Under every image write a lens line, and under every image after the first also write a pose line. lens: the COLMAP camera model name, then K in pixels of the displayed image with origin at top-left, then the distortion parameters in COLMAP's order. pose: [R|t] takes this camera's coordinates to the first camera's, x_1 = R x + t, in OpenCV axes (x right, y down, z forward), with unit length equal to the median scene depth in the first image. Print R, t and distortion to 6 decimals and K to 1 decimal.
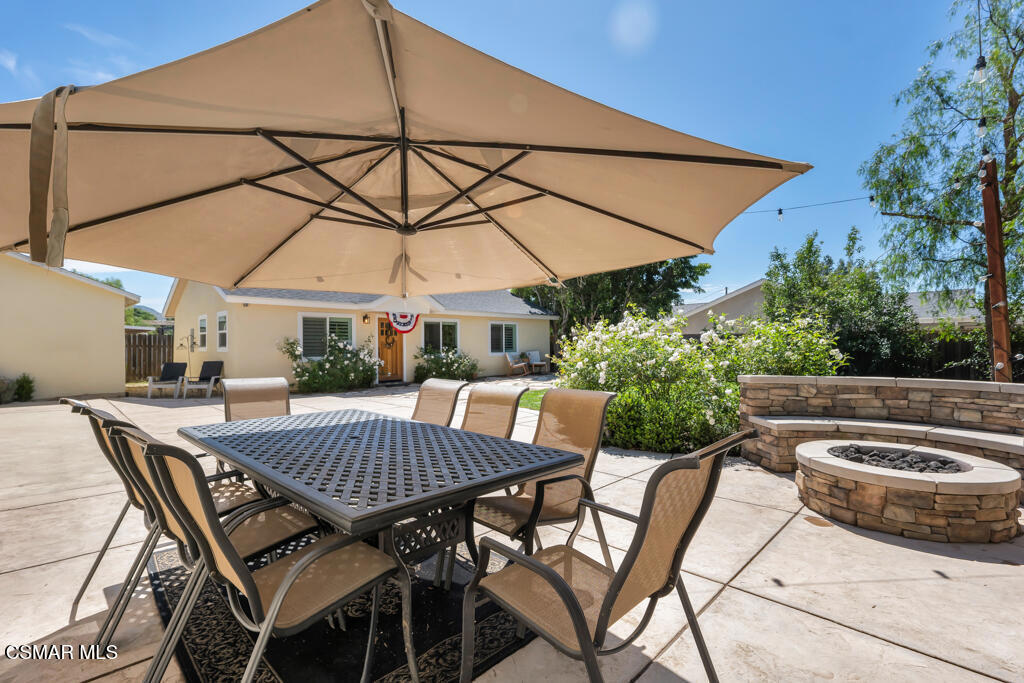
lens RADIAL K [[465.1, 0, 518.0], [0, 465.1, 341.2], [0, 0, 1]] dist [0.000023, -0.000912]
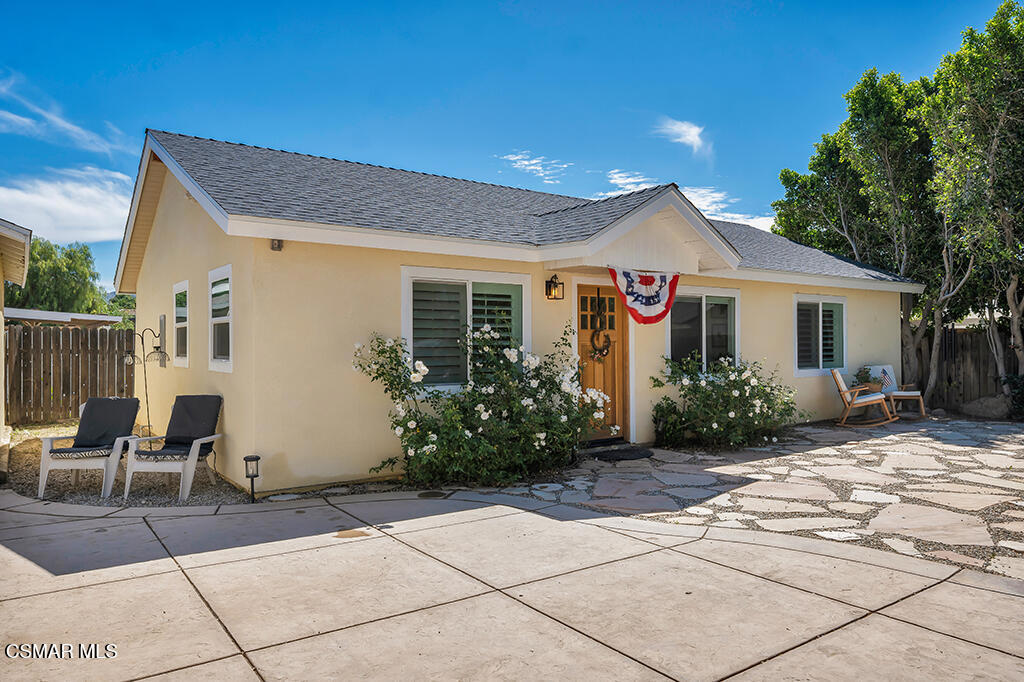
lens RADIAL K [[693.4, 0, 509.2], [0, 693.4, 342.1], [0, 0, 1]] dist [0.000328, -0.001965]
pose [[0.981226, 0.002020, -0.192849, -0.256923], [-0.001140, 0.999988, 0.004675, -0.004149], [0.192856, -0.004367, 0.981217, 0.427326]]
